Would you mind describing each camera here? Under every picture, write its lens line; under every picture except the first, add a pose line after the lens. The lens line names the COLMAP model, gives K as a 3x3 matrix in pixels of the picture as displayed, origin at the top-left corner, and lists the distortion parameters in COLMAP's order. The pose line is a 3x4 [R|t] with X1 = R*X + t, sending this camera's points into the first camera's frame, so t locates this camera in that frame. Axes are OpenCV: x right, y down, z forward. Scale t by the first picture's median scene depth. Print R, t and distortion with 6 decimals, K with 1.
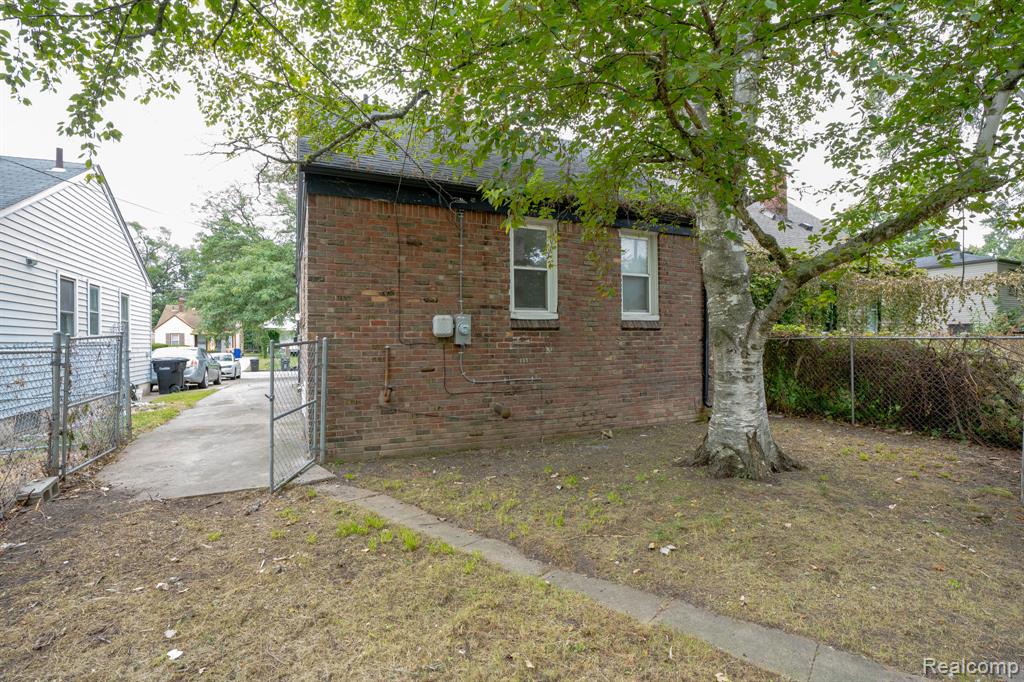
lens RADIAL K [[473.8, 0, 513.6], [0, 473.8, 338.8], [0, 0, 1]] dist [-0.038116, 0.001172]
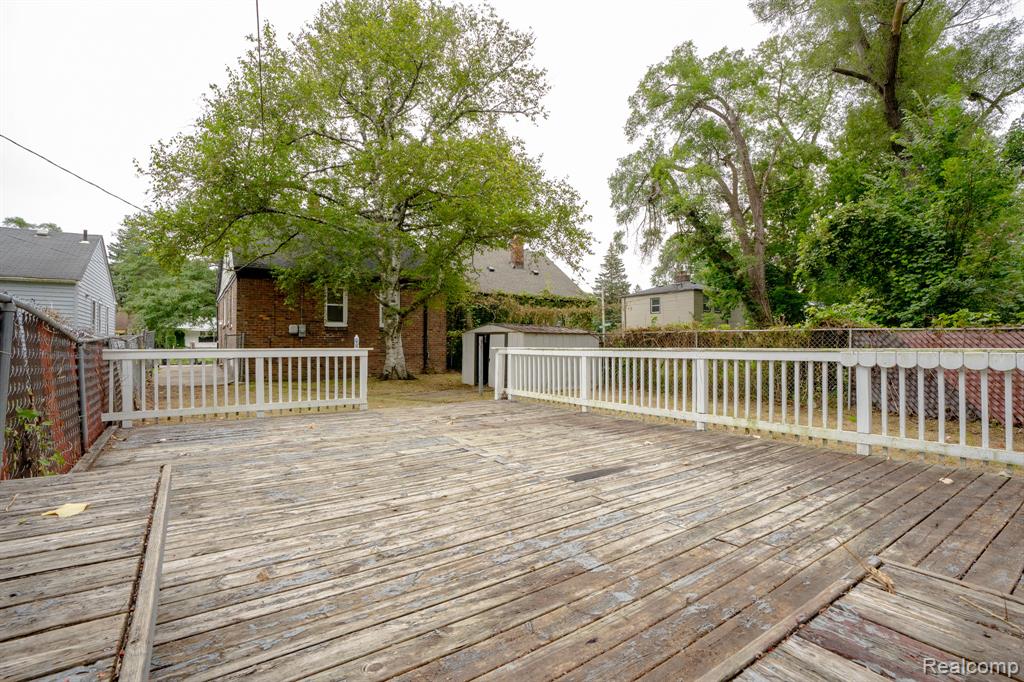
lens RADIAL K [[473.8, 0, 510.8], [0, 473.8, 340.1], [0, 0, 1]] dist [-0.038116, 0.001172]
pose [[0.985469, 0.006045, 0.169748, 0.493003], [-0.005517, 0.999978, -0.003582, 0.029136], [-0.169766, 0.002594, 0.985481, -1.441075]]
